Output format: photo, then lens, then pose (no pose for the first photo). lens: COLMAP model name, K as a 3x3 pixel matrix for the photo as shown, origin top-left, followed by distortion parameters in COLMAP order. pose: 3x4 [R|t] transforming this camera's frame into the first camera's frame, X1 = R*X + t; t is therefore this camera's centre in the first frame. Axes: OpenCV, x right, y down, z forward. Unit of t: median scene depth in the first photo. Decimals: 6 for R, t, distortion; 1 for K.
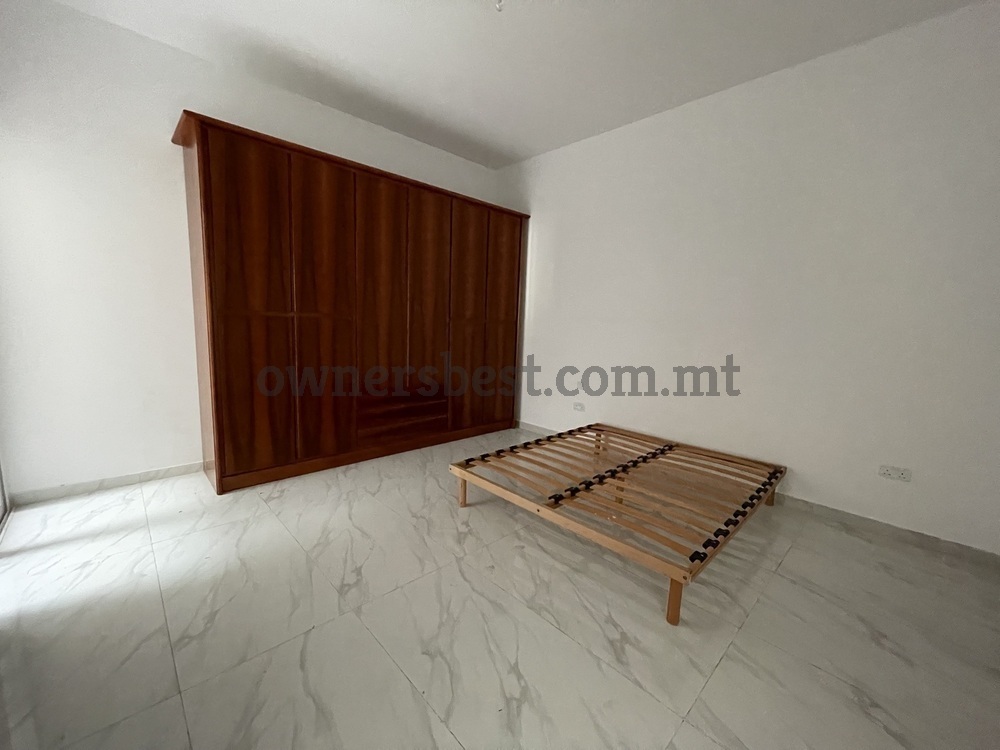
lens RADIAL K [[401.5, 0, 497.5], [0, 401.5, 375.8], [0, 0, 1]] dist [0.000344, 0.000032]
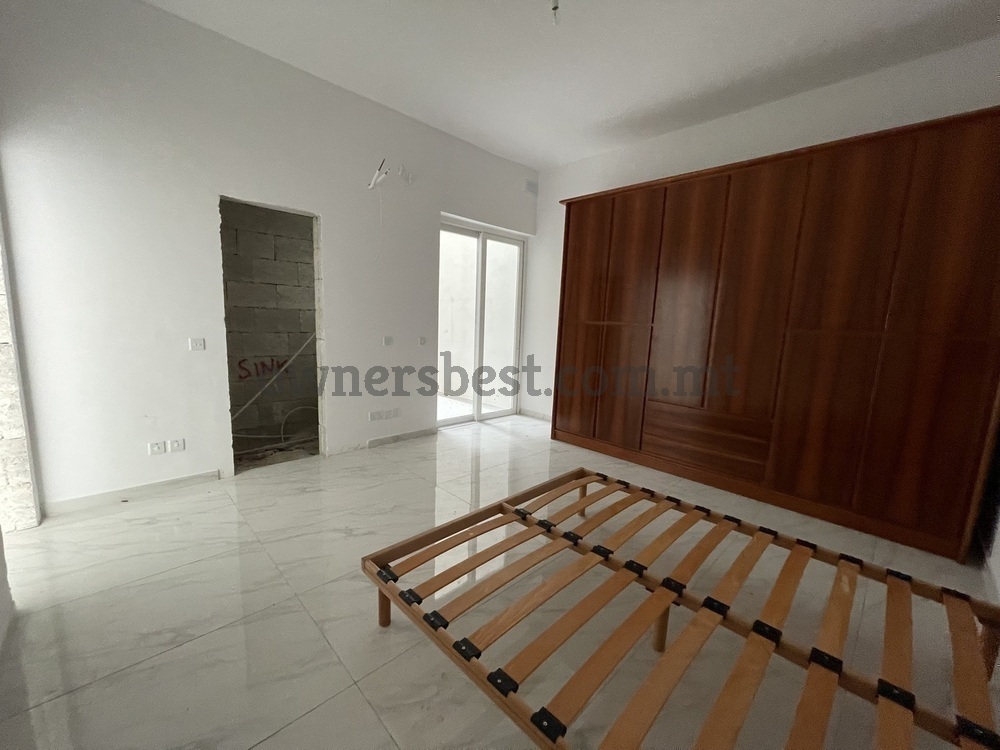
lens RADIAL K [[401.5, 0, 497.5], [0, 401.5, 375.8], [0, 0, 1]] dist [0.000344, 0.000032]
pose [[0.015609, 0.111729, -0.993616, 0.768155], [-0.176931, 0.978364, 0.107234, -0.066574], [0.984099, 0.174128, 0.035040, 0.655614]]
